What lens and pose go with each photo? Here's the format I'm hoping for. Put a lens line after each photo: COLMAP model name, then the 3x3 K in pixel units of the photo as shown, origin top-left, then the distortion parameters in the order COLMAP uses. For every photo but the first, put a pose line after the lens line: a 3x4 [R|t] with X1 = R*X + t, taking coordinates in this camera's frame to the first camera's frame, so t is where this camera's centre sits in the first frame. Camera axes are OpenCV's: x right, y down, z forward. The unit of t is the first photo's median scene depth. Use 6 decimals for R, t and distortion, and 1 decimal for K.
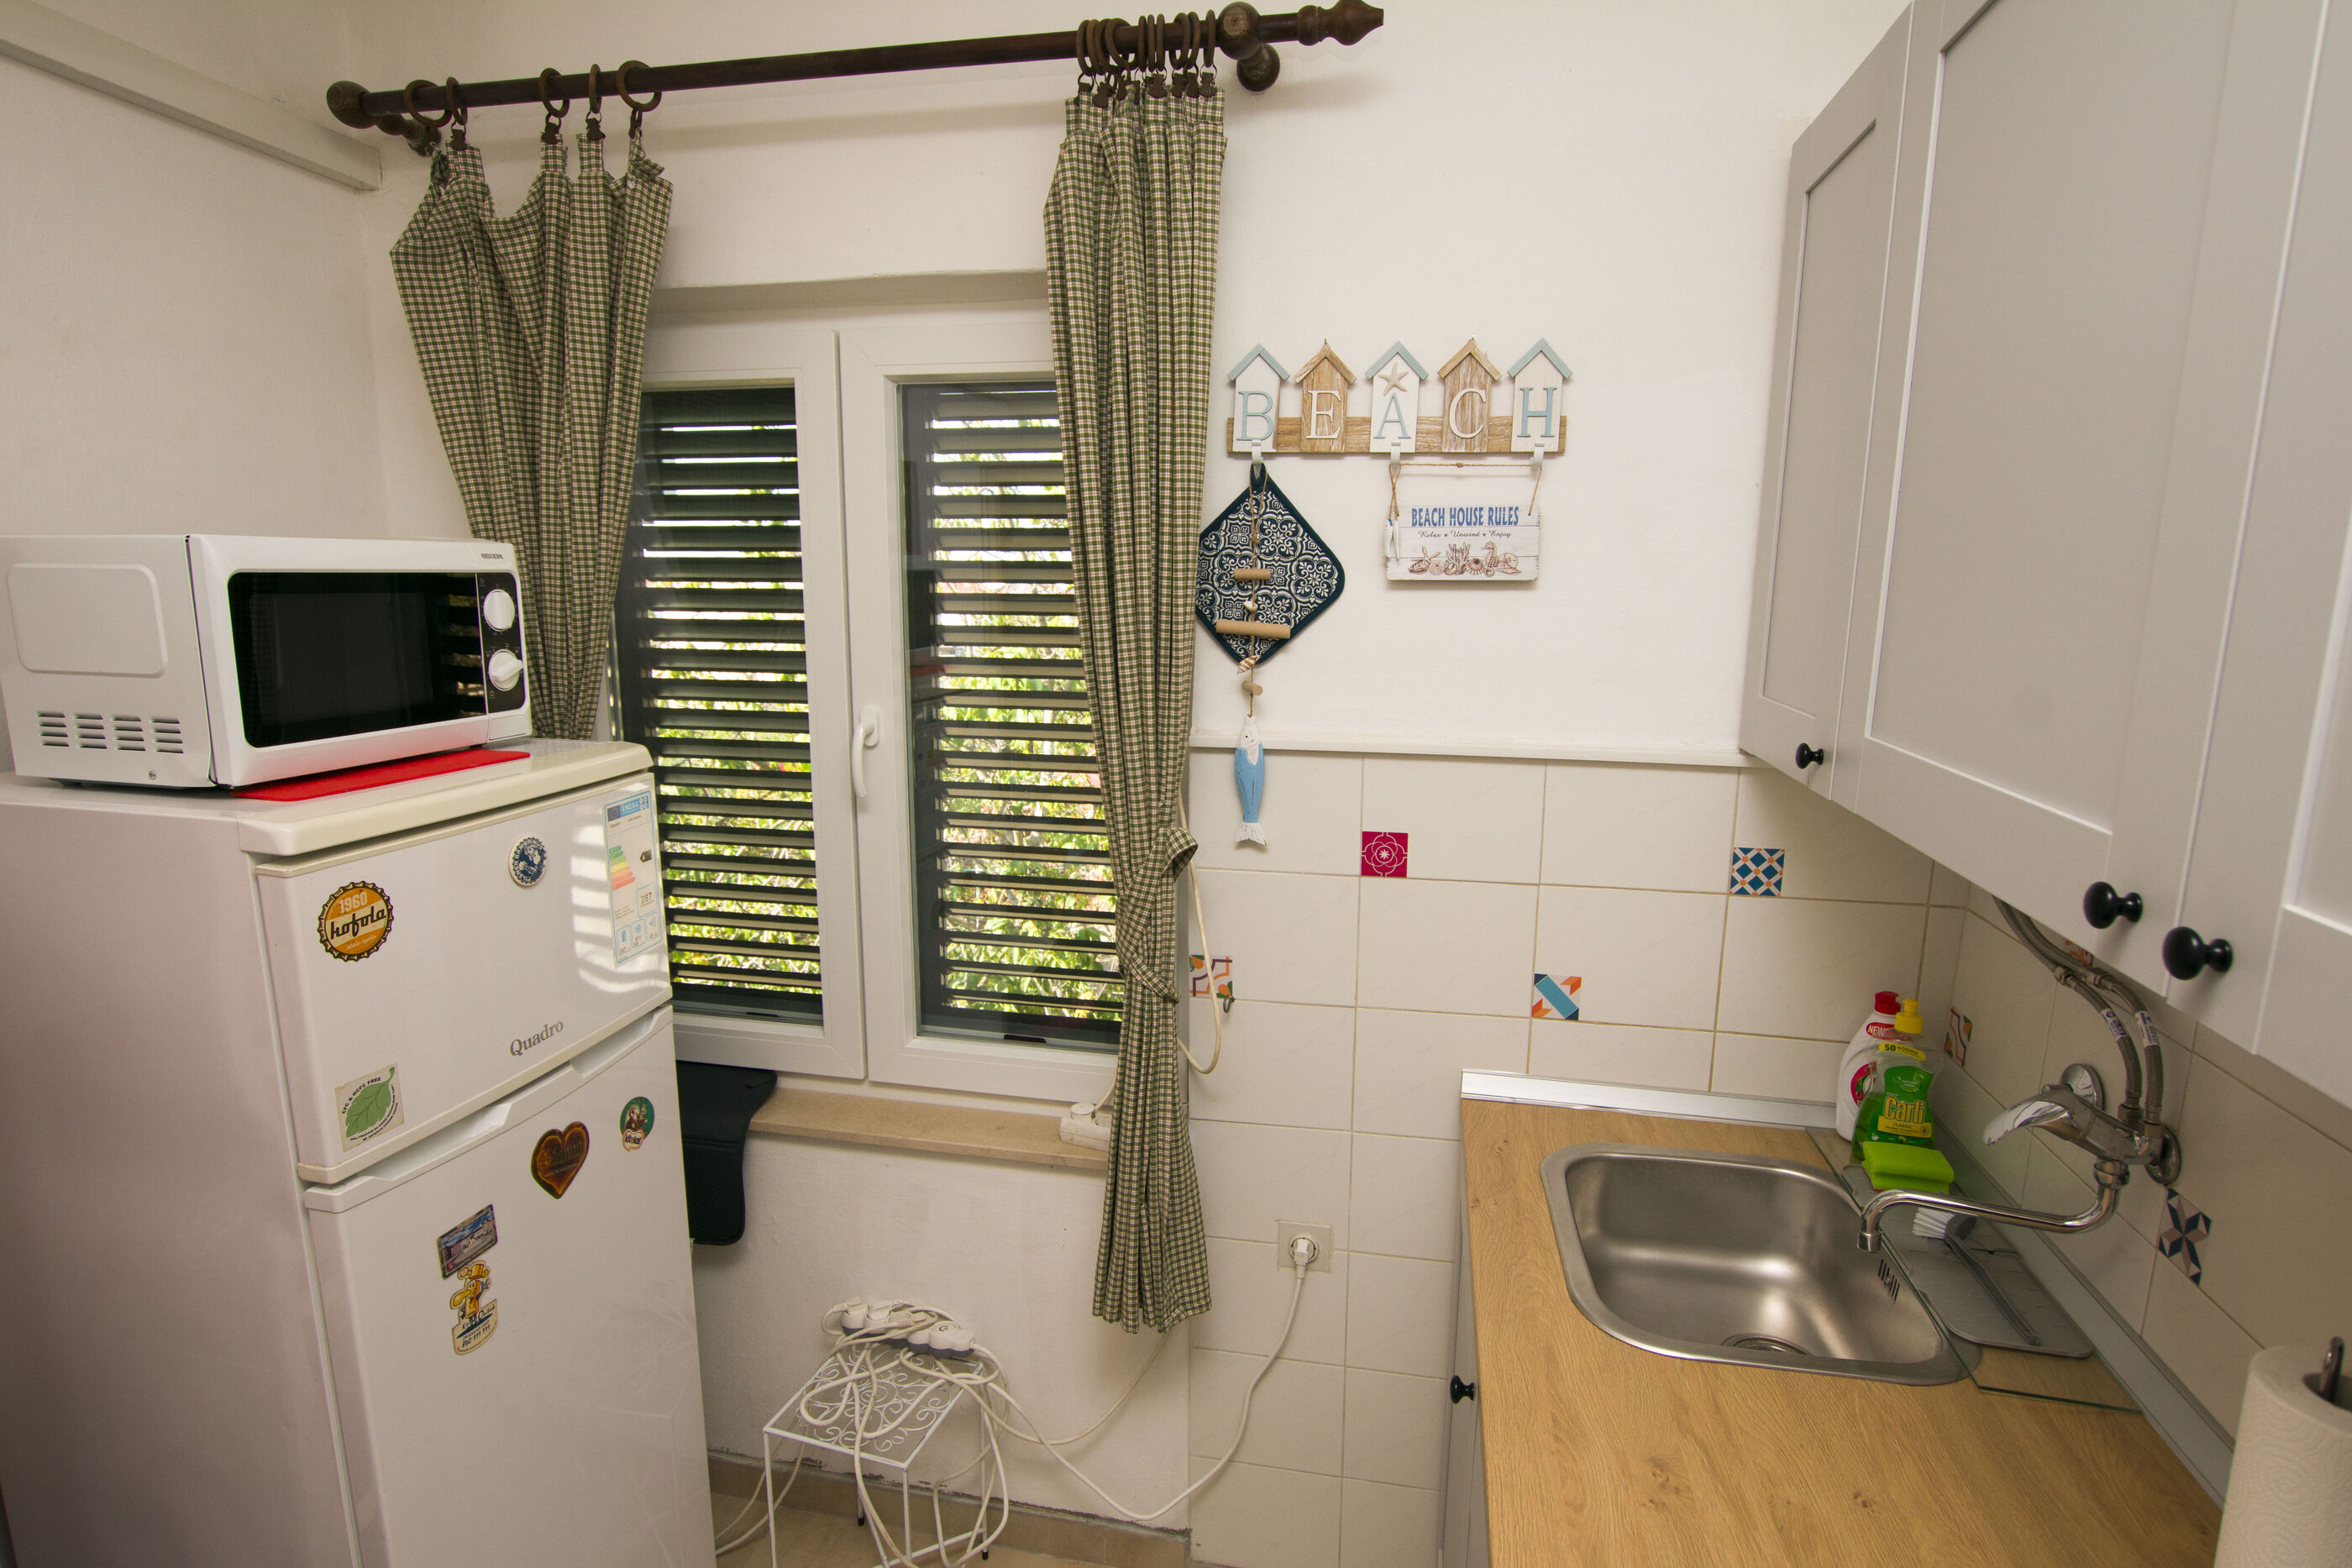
lens RADIAL K [[1179.7, 0, 1176.0], [0, 1179.7, 784.0], [0, 0, 1]] dist [-0.021391, 0.000542]
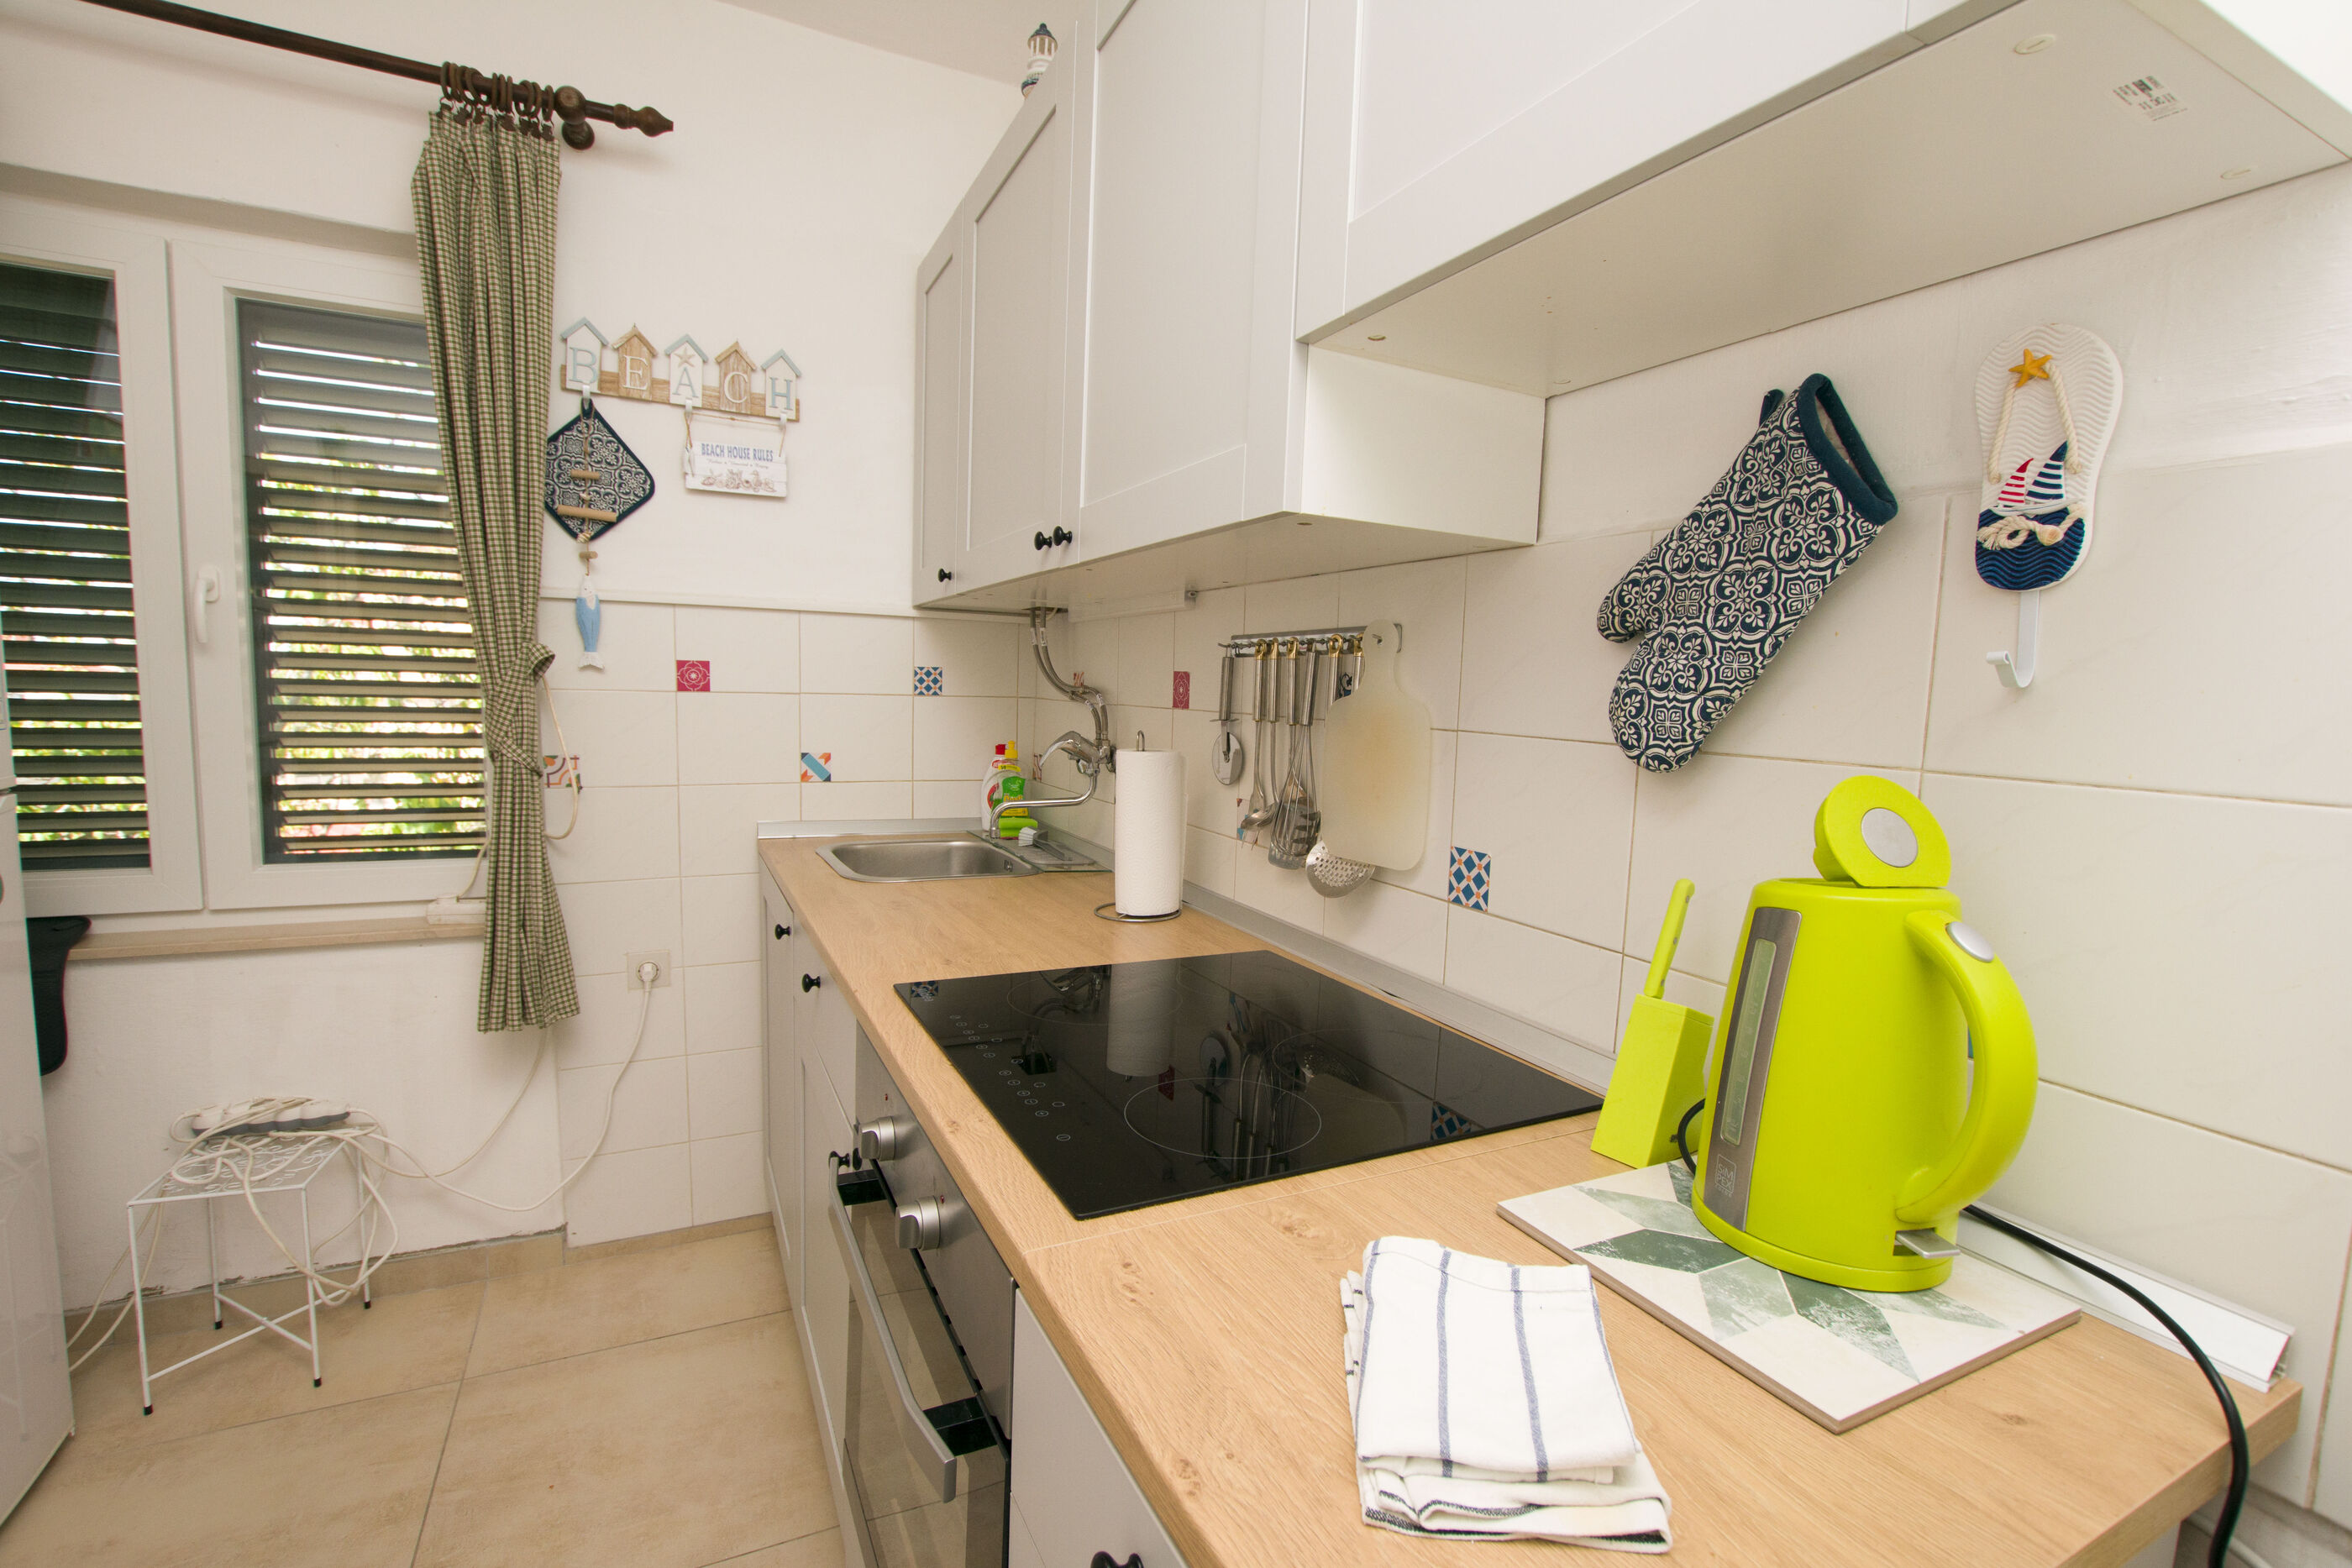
lens RADIAL K [[1040.2, 0, 1176.5], [0, 1040.2, 791.0], [0, 0, 1]] dist [-0.035794, 0.005498]
pose [[0.788232, -0.044914, 0.613737, -0.154494], [0.081796, 0.996130, -0.032154, 0.310534], [-0.609918, 0.075546, 0.788855, -0.399351]]
